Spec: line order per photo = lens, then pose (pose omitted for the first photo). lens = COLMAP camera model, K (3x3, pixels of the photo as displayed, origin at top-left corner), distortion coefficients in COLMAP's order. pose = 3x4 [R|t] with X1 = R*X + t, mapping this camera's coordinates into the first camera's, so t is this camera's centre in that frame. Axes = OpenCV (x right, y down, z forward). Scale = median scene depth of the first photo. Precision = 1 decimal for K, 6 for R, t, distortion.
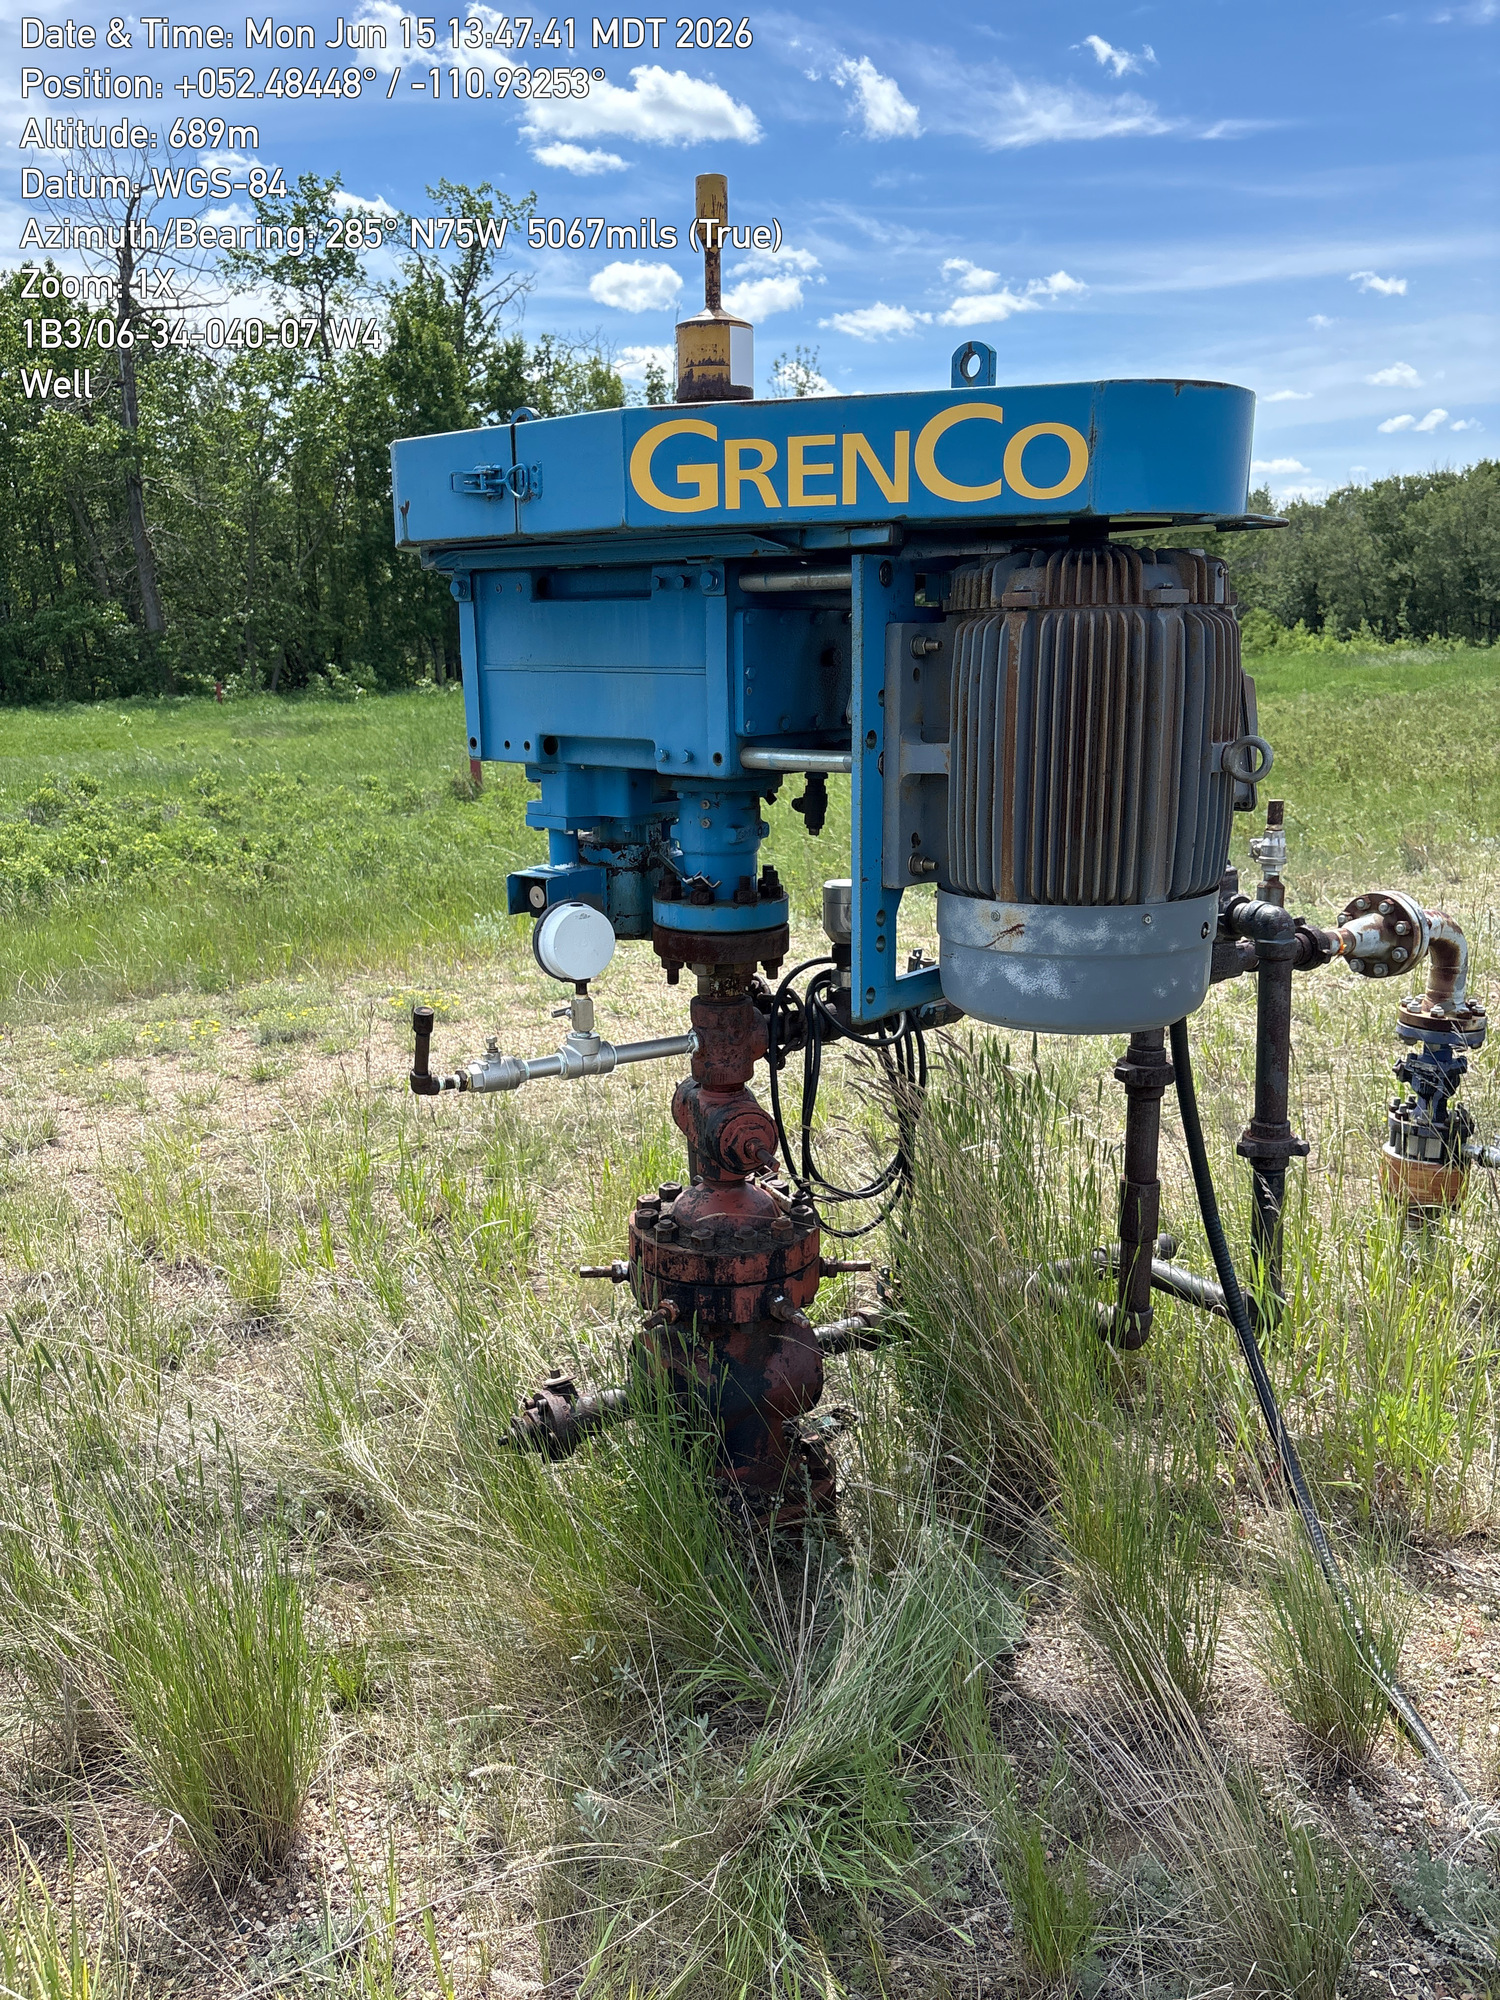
lens RADIAL K [[1507.9, 0, 750.1], [0, 1507.9, 1015.5], [0, 0, 1]] dist [0.029144, -0.039293]
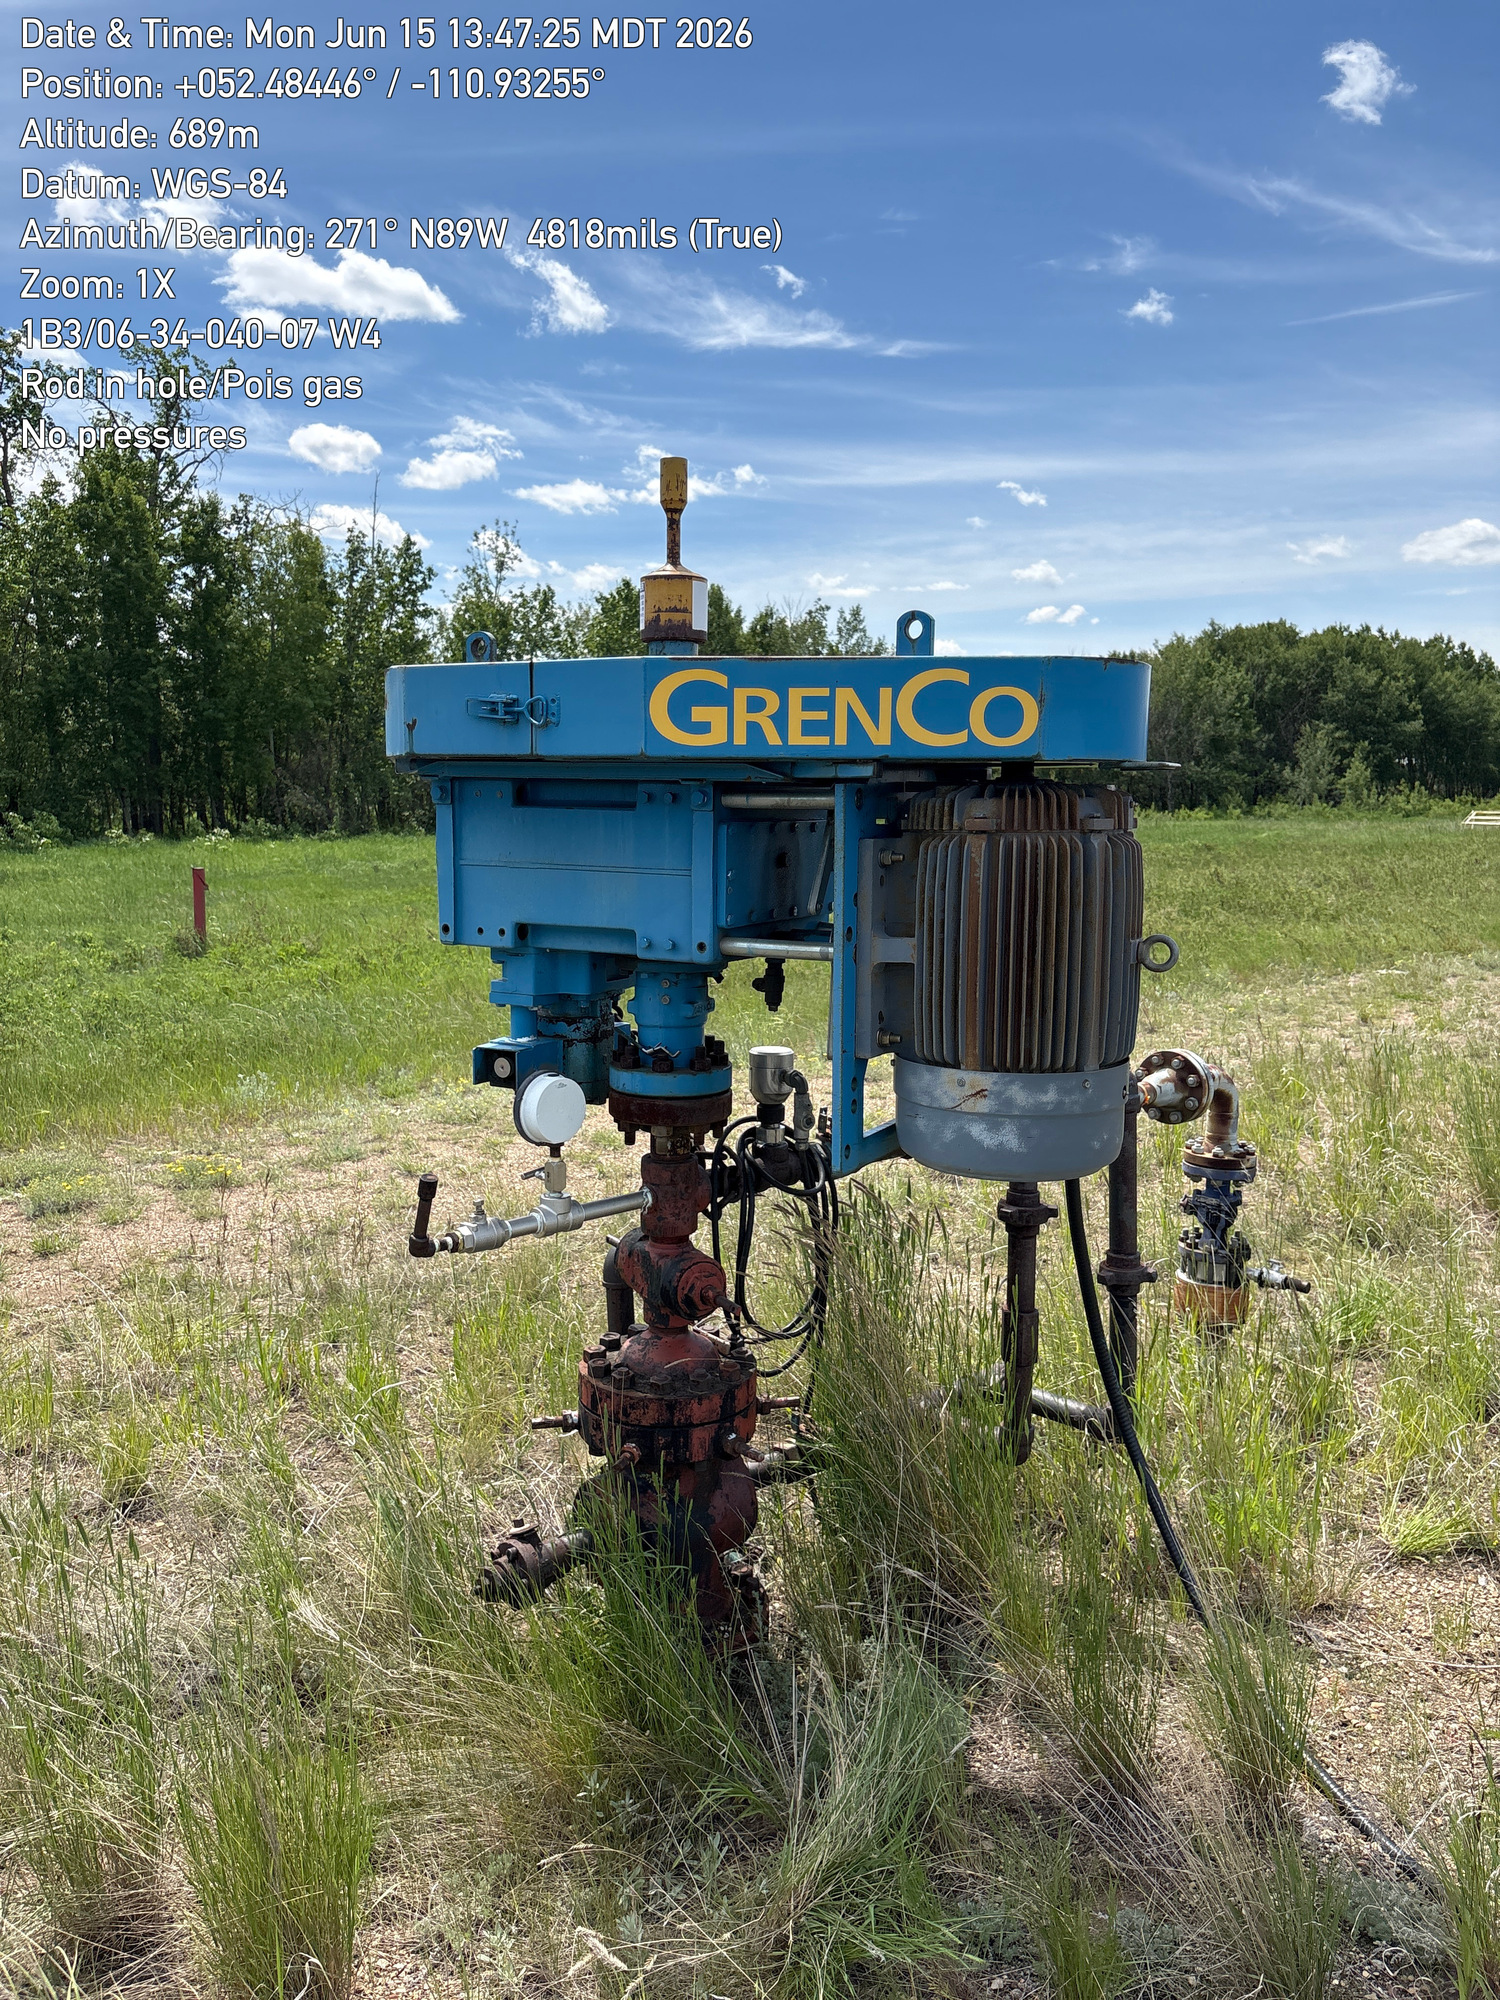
lens RADIAL K [[1507.9, 0, 745.7], [0, 1507.9, 989.8], [0, 0, 1]] dist [0.029144, -0.039293]
pose [[0.981000, -0.005458, 0.193932, -0.176689], [0.027922, 0.993170, -0.113289, -0.006864], [-0.191989, 0.116552, 0.974452, -0.097507]]
